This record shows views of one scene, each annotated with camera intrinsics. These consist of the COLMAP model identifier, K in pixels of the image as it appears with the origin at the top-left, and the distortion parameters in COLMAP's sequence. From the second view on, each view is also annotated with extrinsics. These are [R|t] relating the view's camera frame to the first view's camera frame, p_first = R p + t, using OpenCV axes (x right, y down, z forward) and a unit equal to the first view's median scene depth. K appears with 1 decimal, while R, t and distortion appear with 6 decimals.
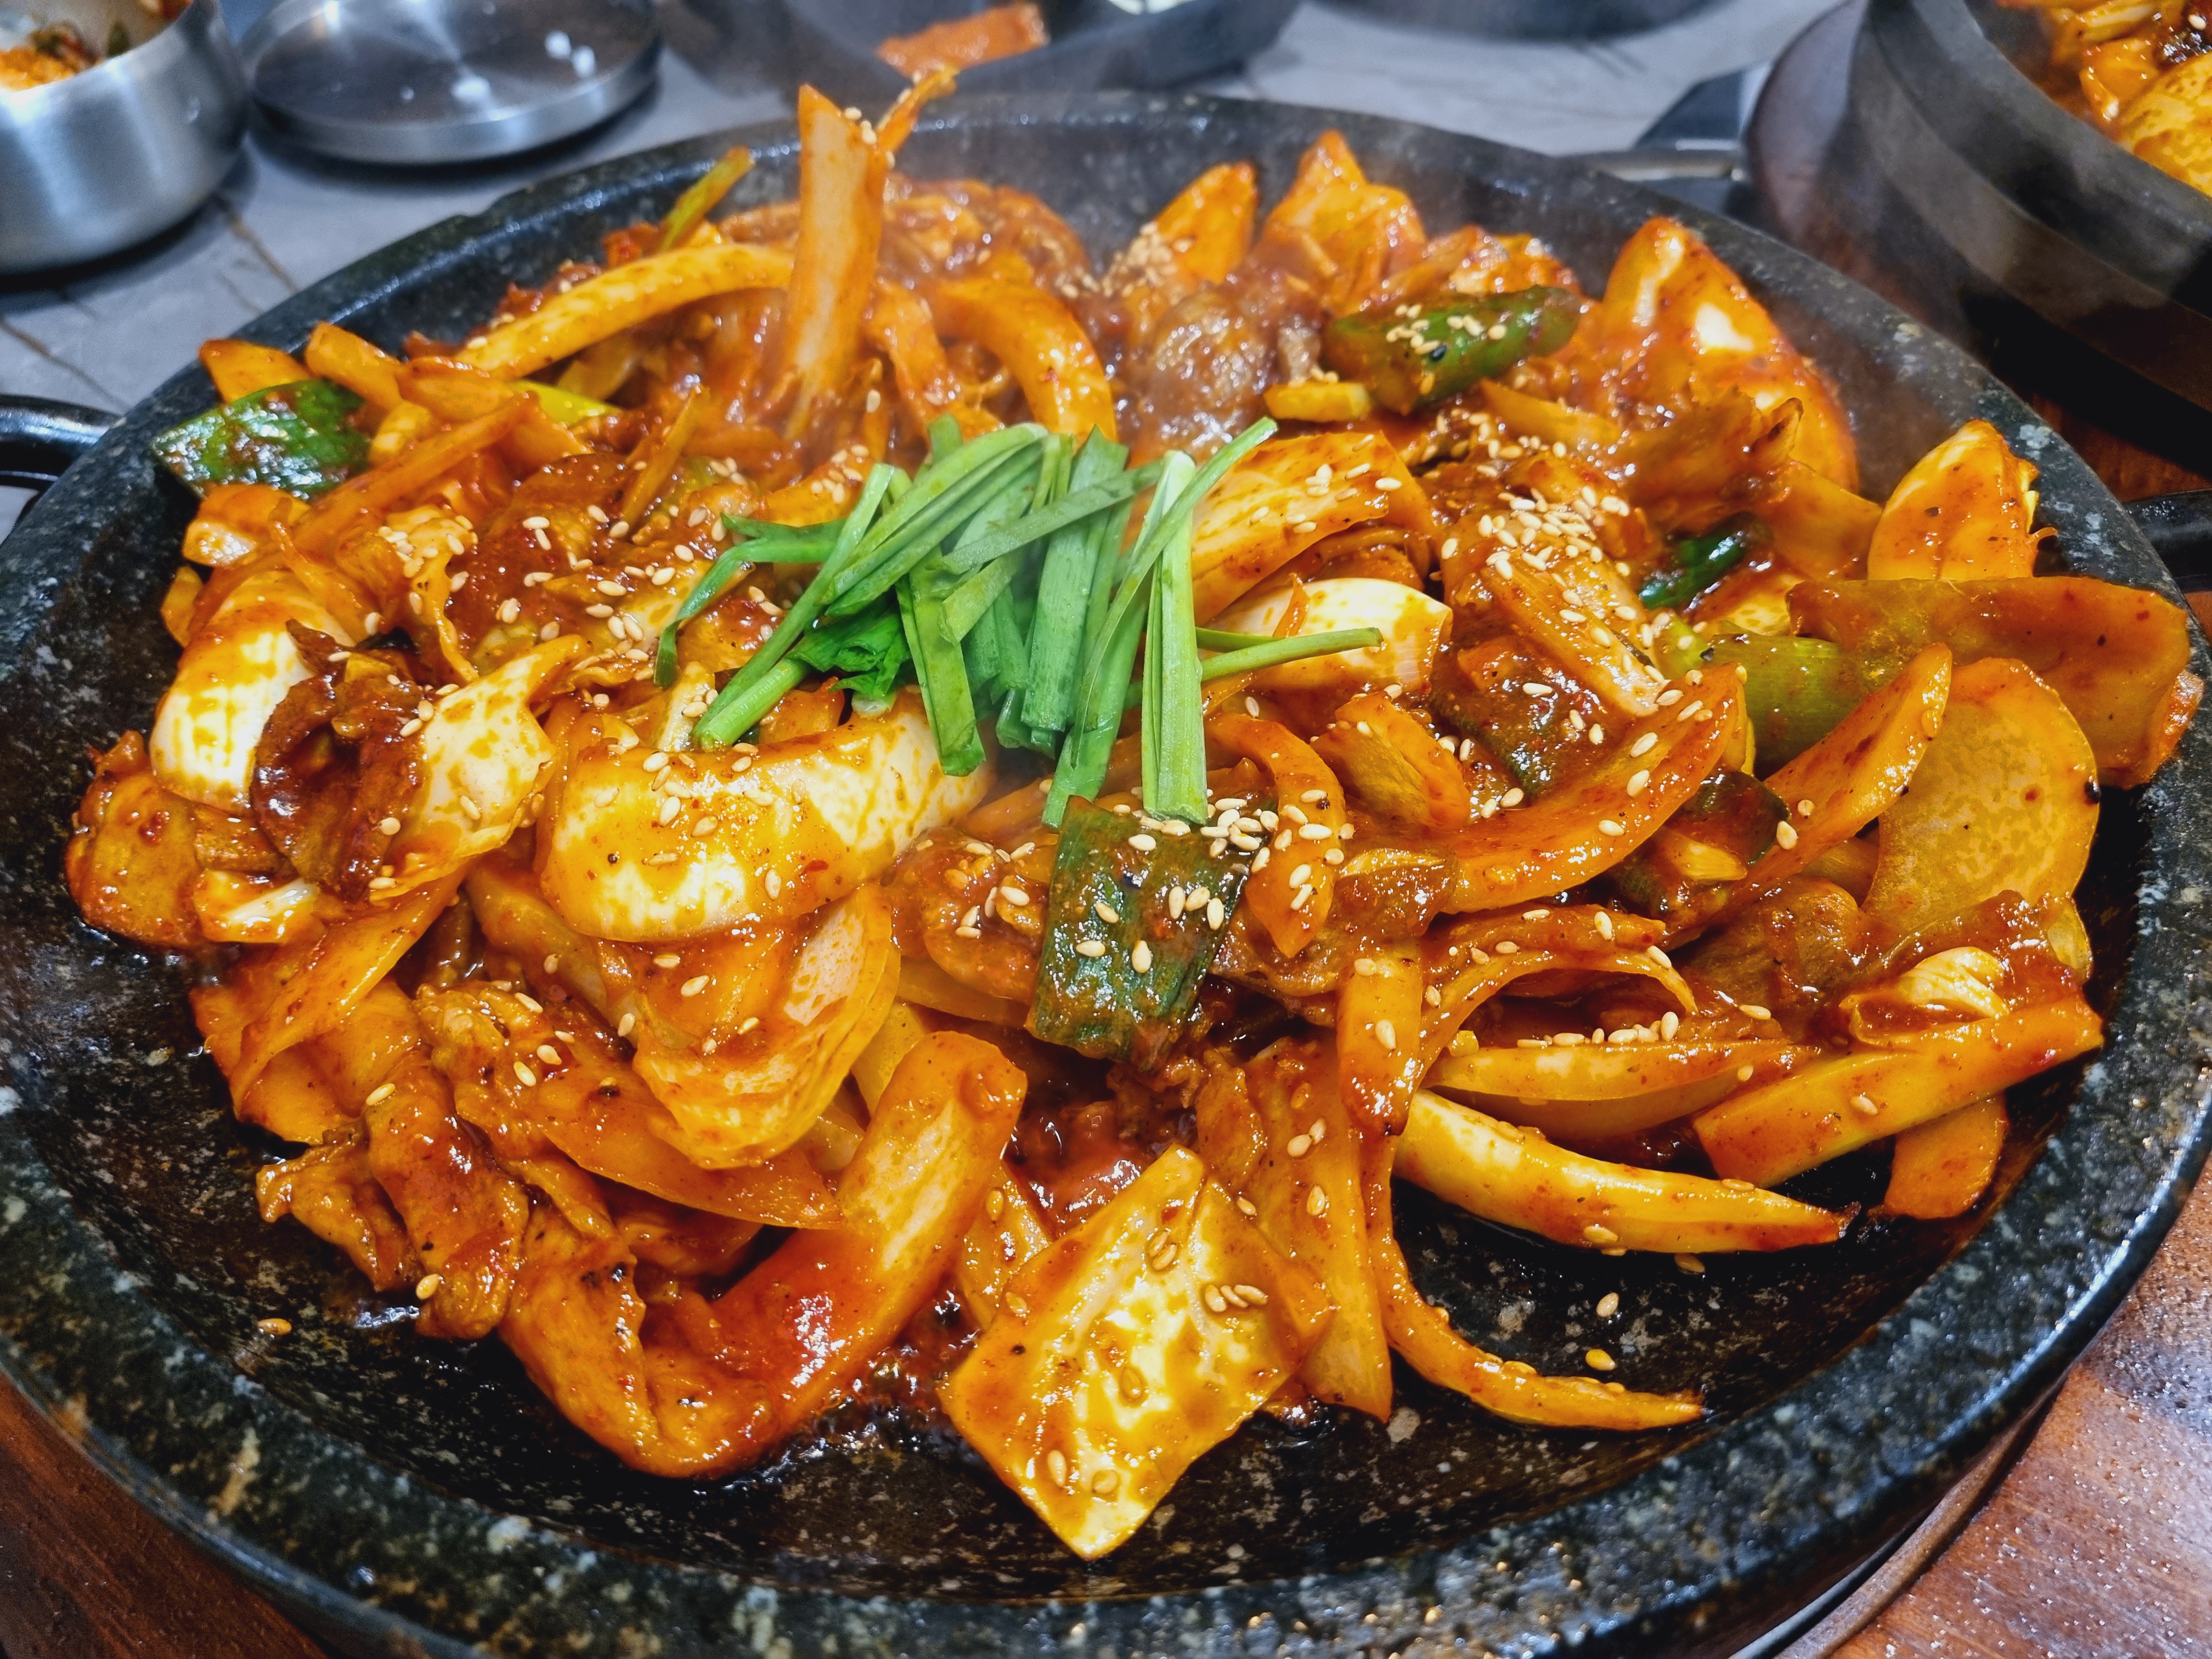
lens RADIAL K [[1708.7, 0, 1106.0], [0, 1708.7, 829.5], [0, 0, 1]] dist [0.006683, 0.000171]
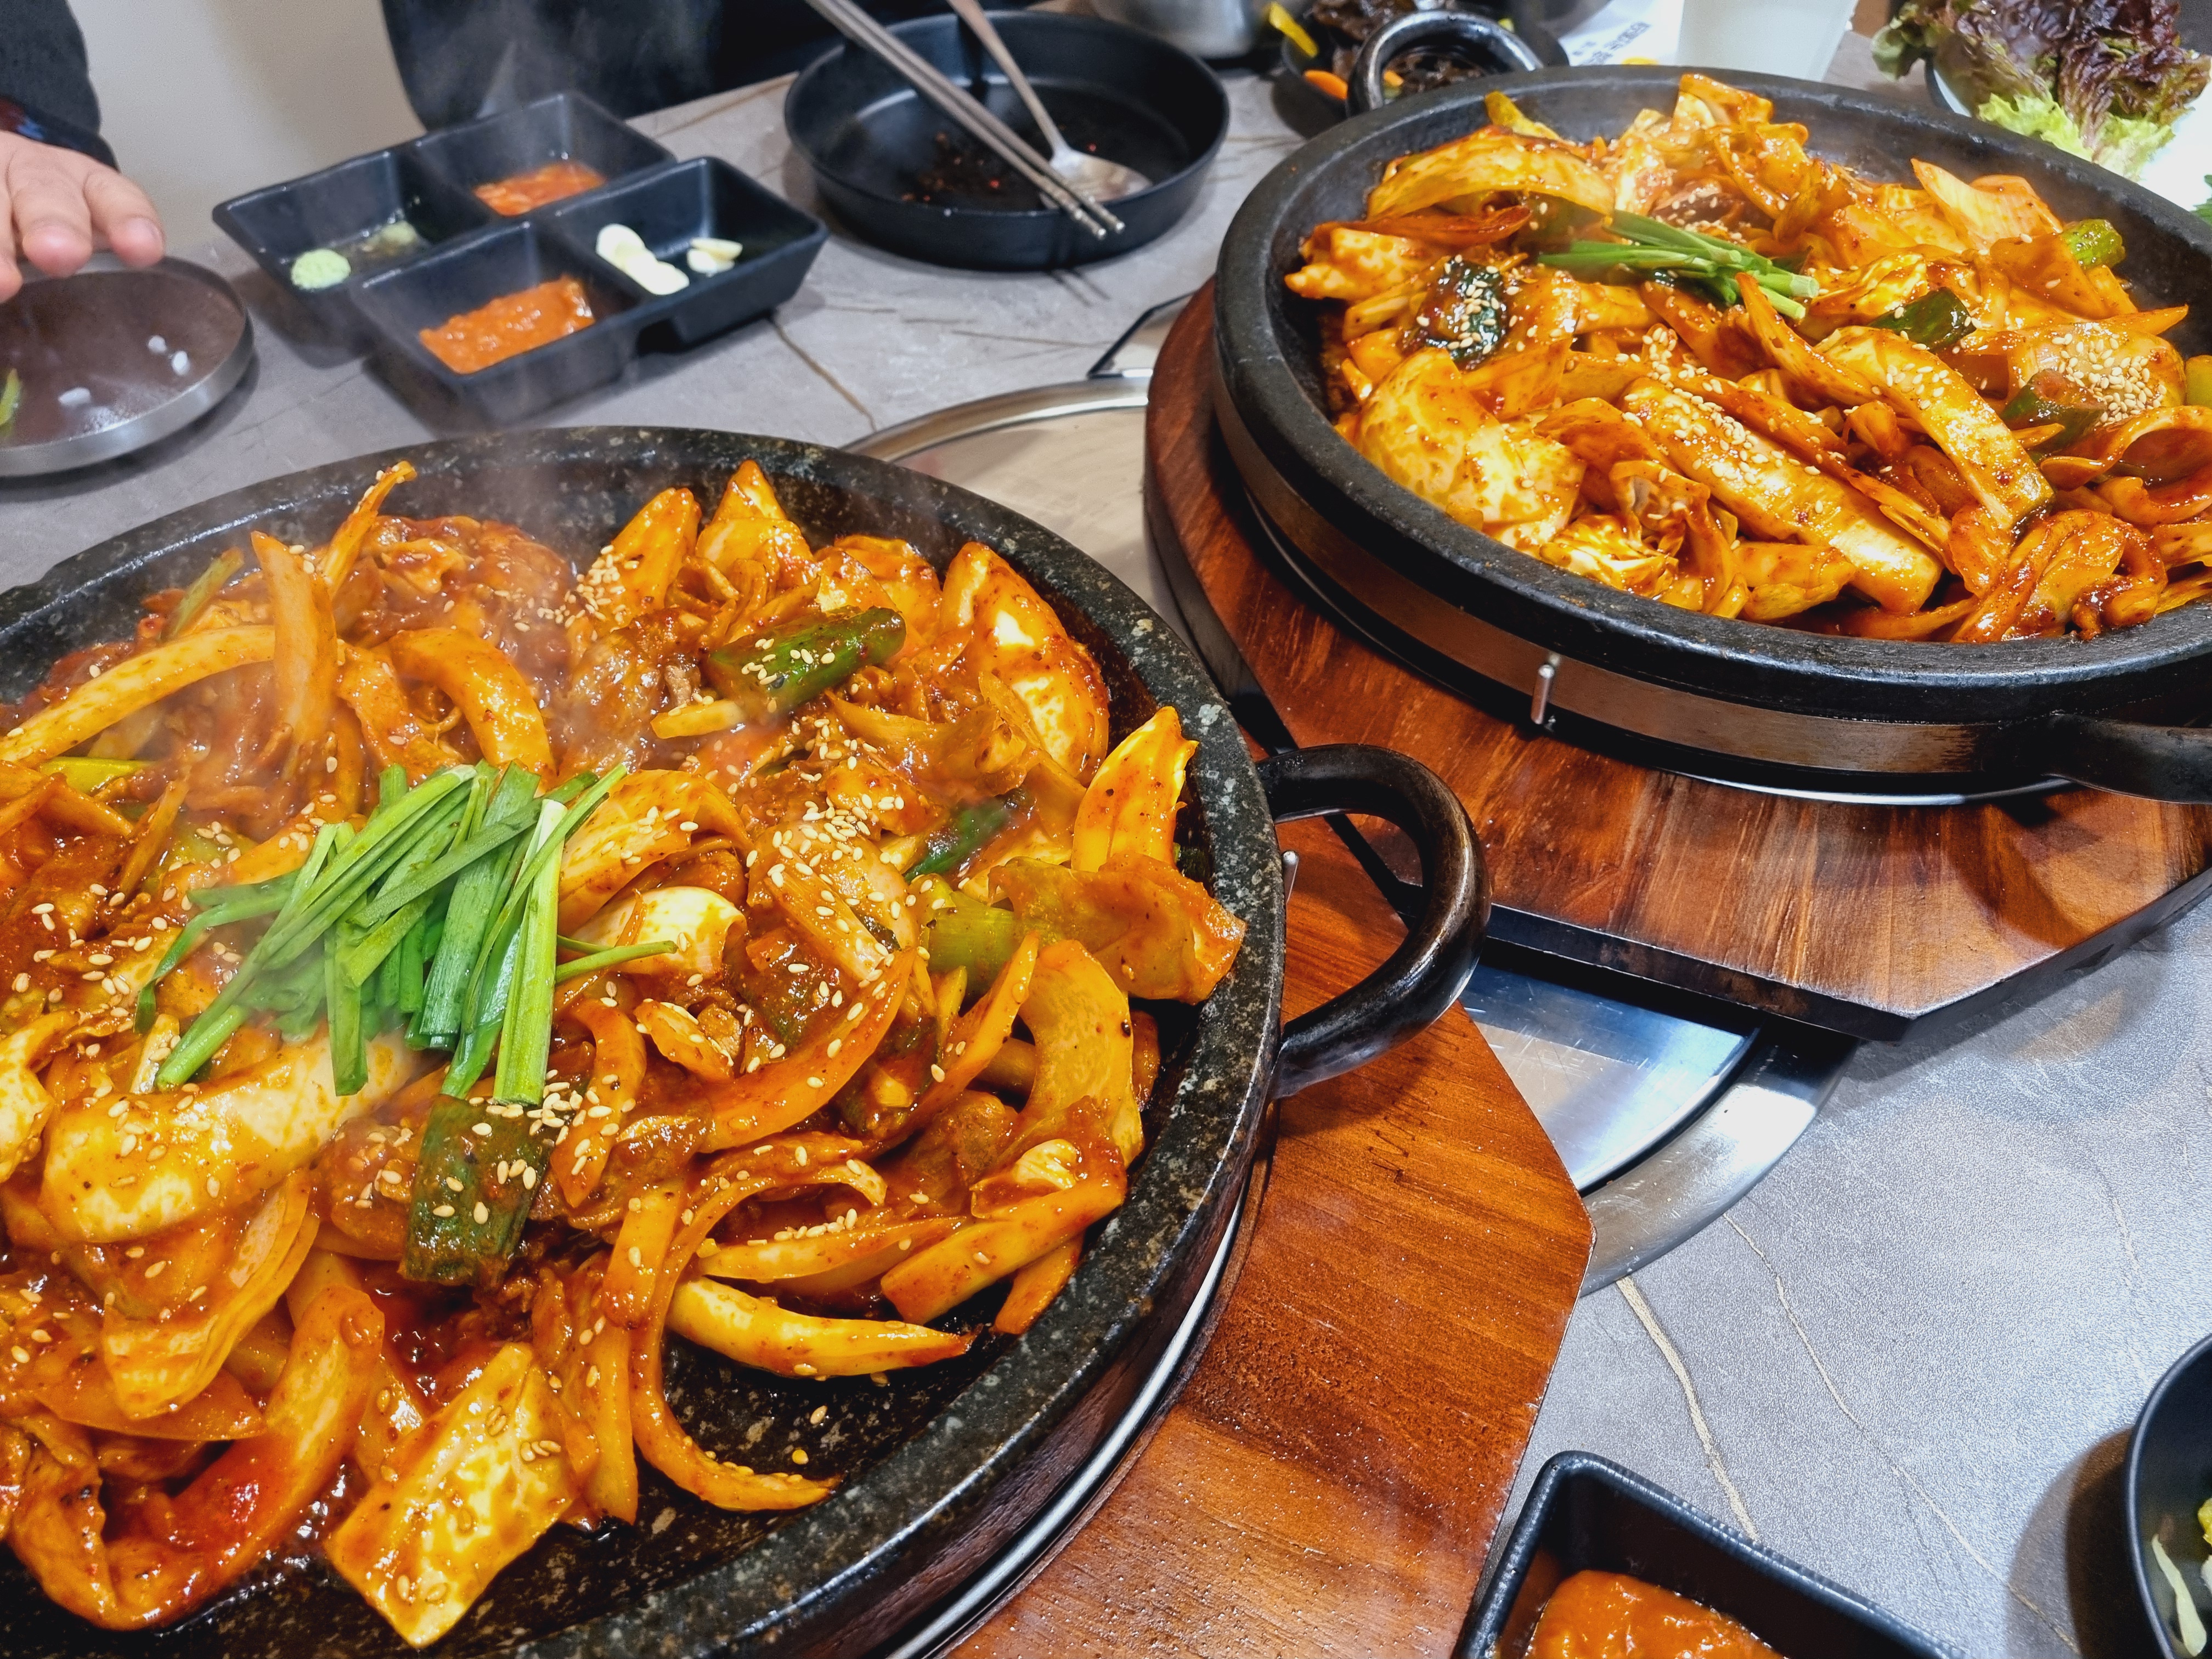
lens RADIAL K [[1657.7, 0, 1107.3], [0, 1657.7, 801.8], [0, 0, 1]] dist [0.016968, -0.018638]
pose [[0.989741, -0.086919, 0.113392, 0.401048], [0.088668, 0.996006, -0.010466, -0.202093], [-0.112029, 0.020413, 0.993495, -0.442585]]
